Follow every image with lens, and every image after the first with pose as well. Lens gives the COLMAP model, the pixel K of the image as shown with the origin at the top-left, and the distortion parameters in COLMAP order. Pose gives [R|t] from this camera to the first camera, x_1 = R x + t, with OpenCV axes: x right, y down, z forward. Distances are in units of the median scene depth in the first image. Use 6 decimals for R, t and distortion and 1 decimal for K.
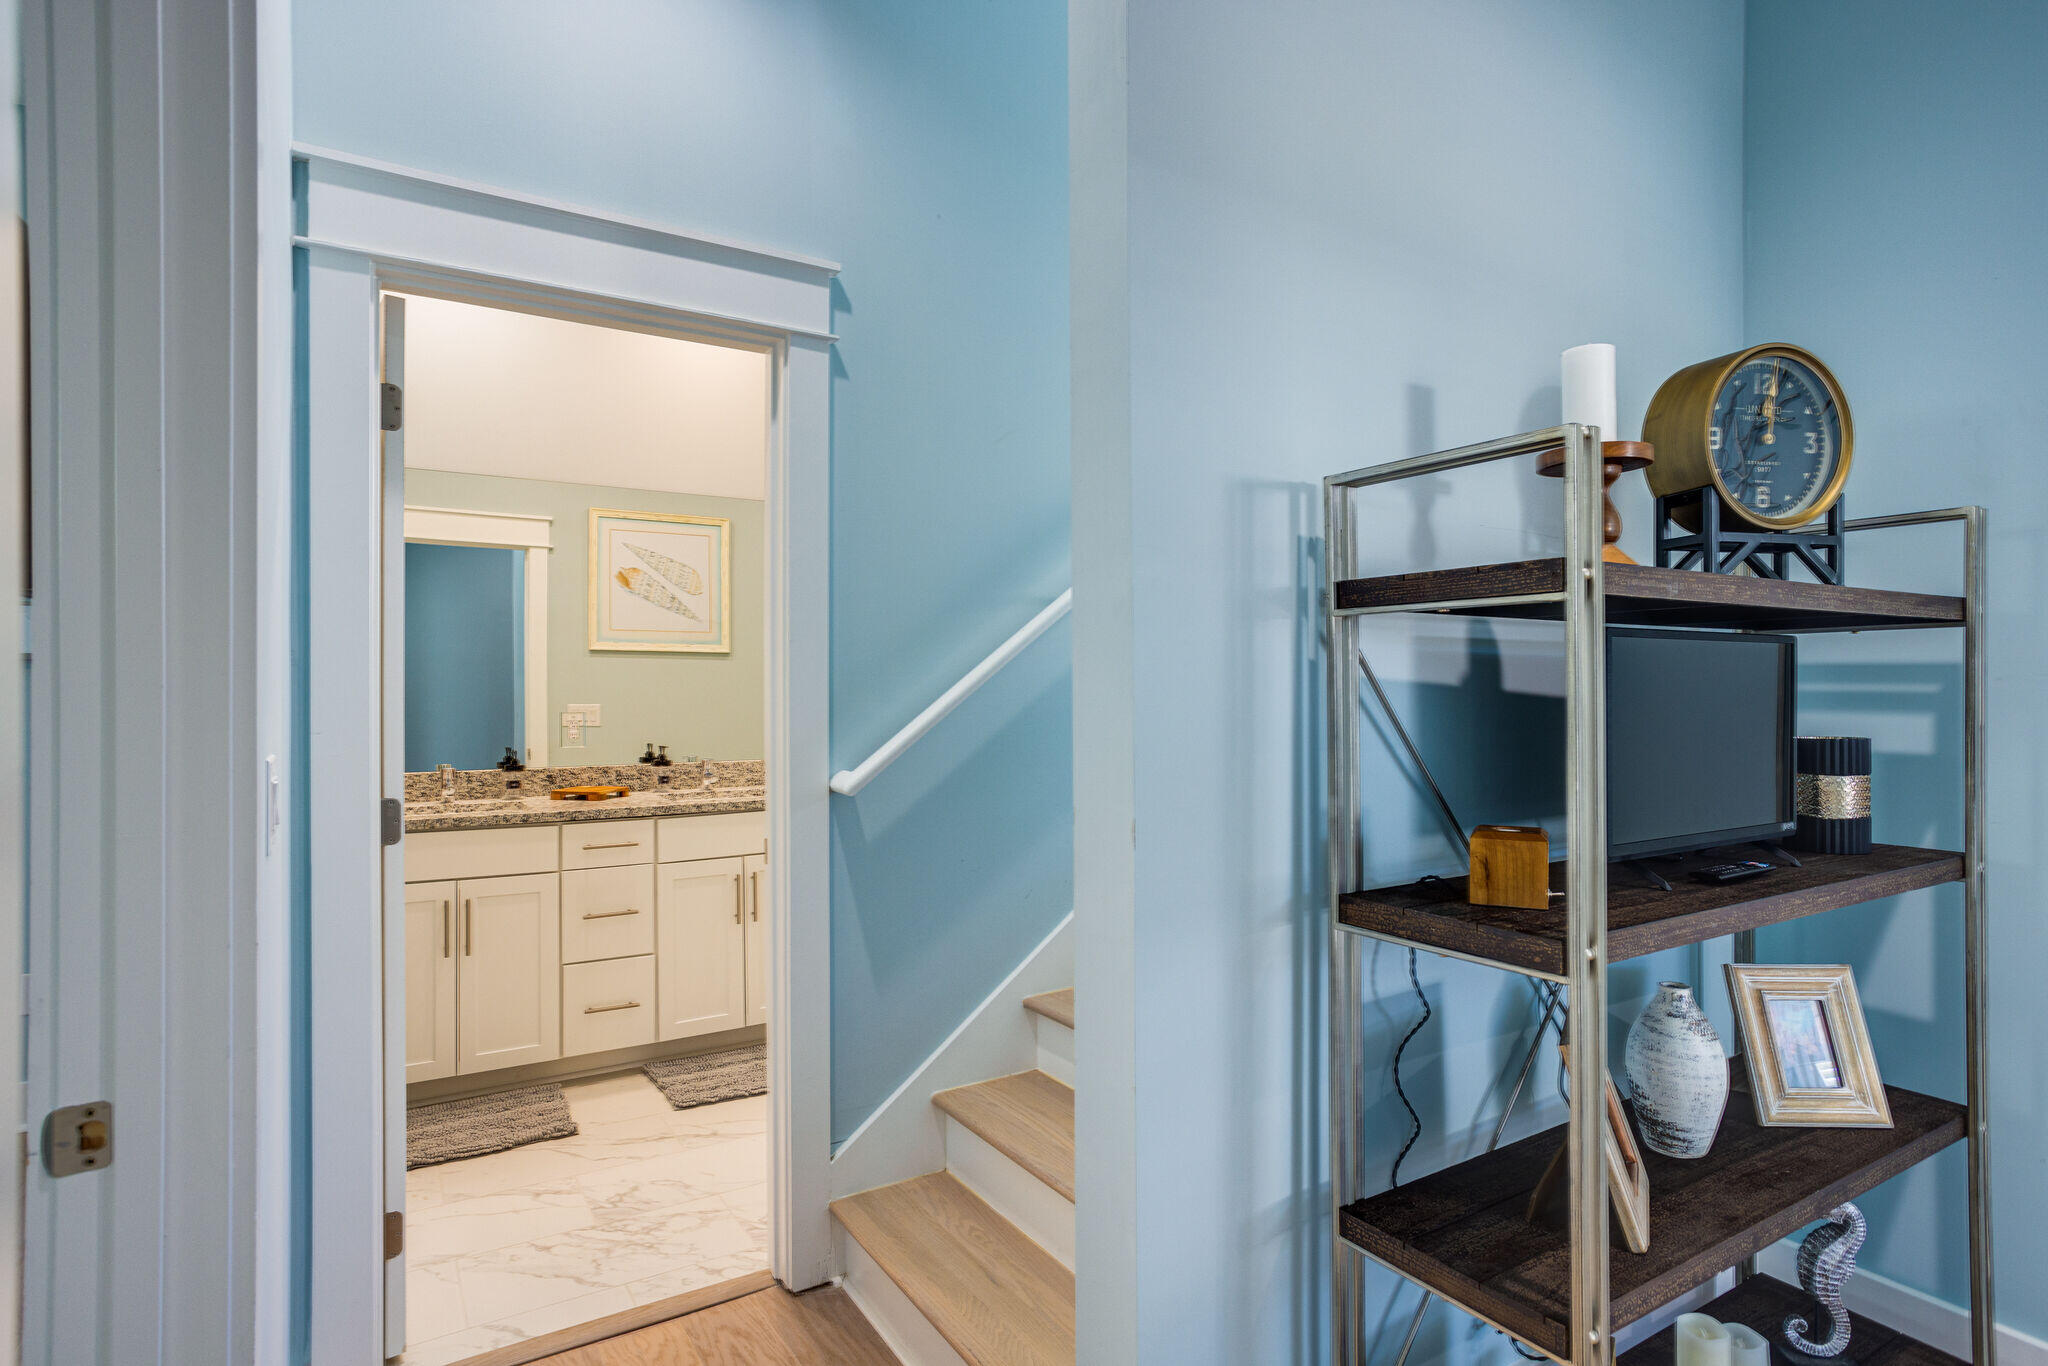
lens RADIAL K [[1078.6, 0, 1022.9], [0, 1078.6, 689.4], [0, 0, 1]] dist [-0.046835, -0.003327]
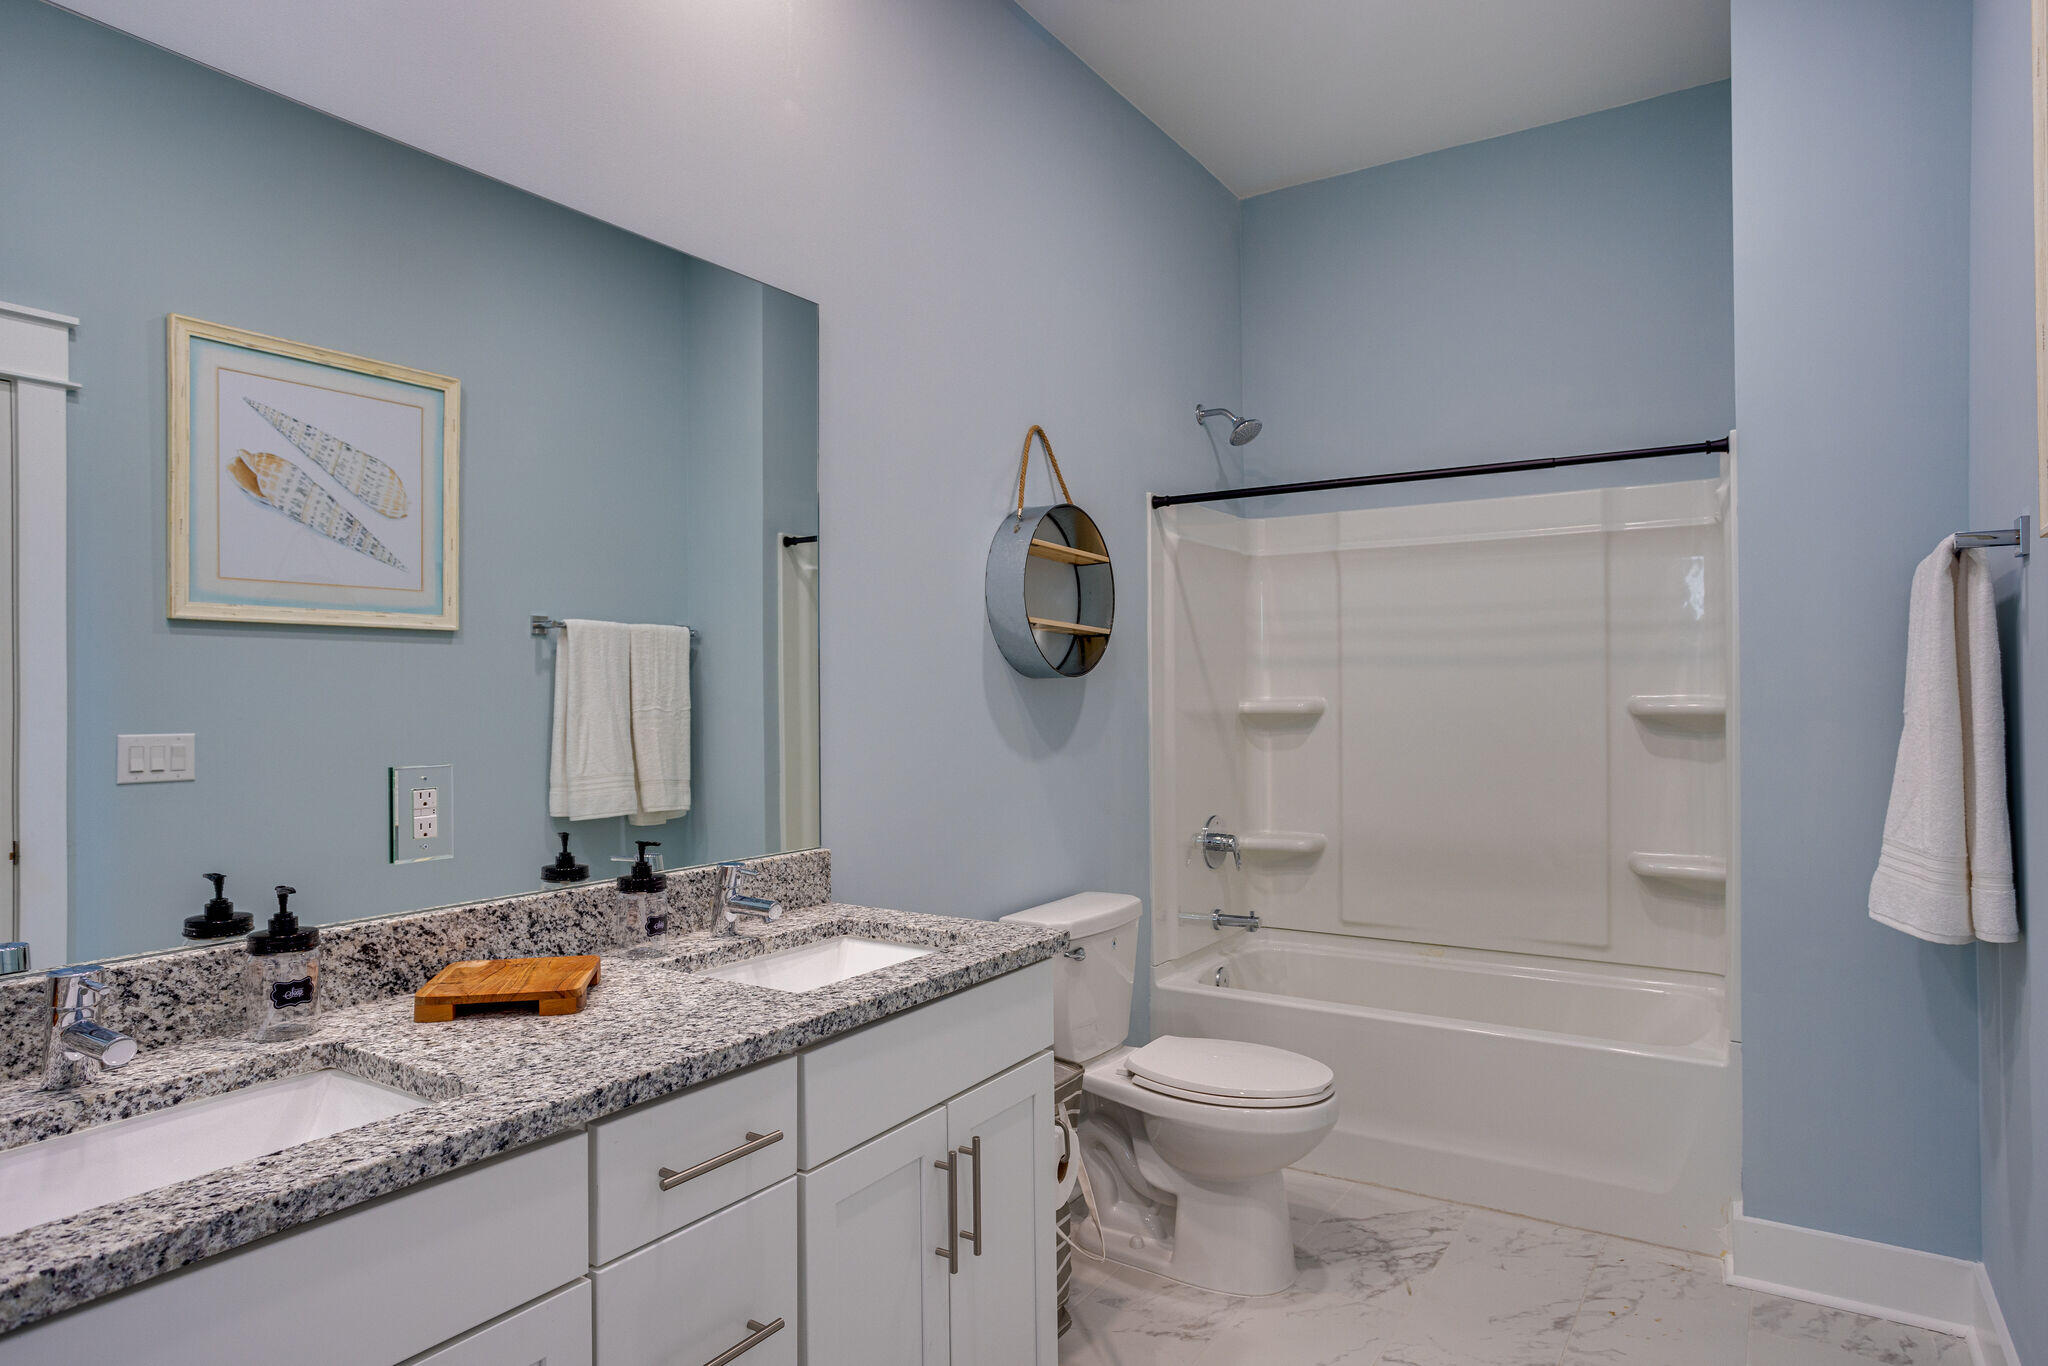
lens RADIAL K [[1187.0, 0, 1024.2], [0, 1187.0, 683.3], [0, 0, 1]] dist [0.015299, 0.000846]
pose [[0.912120, 0.000353, 0.409923, -0.280668], [0.001838, 0.999986, -0.004951, -0.004877], [-0.409919, 0.005270, 0.912107, 0.369869]]
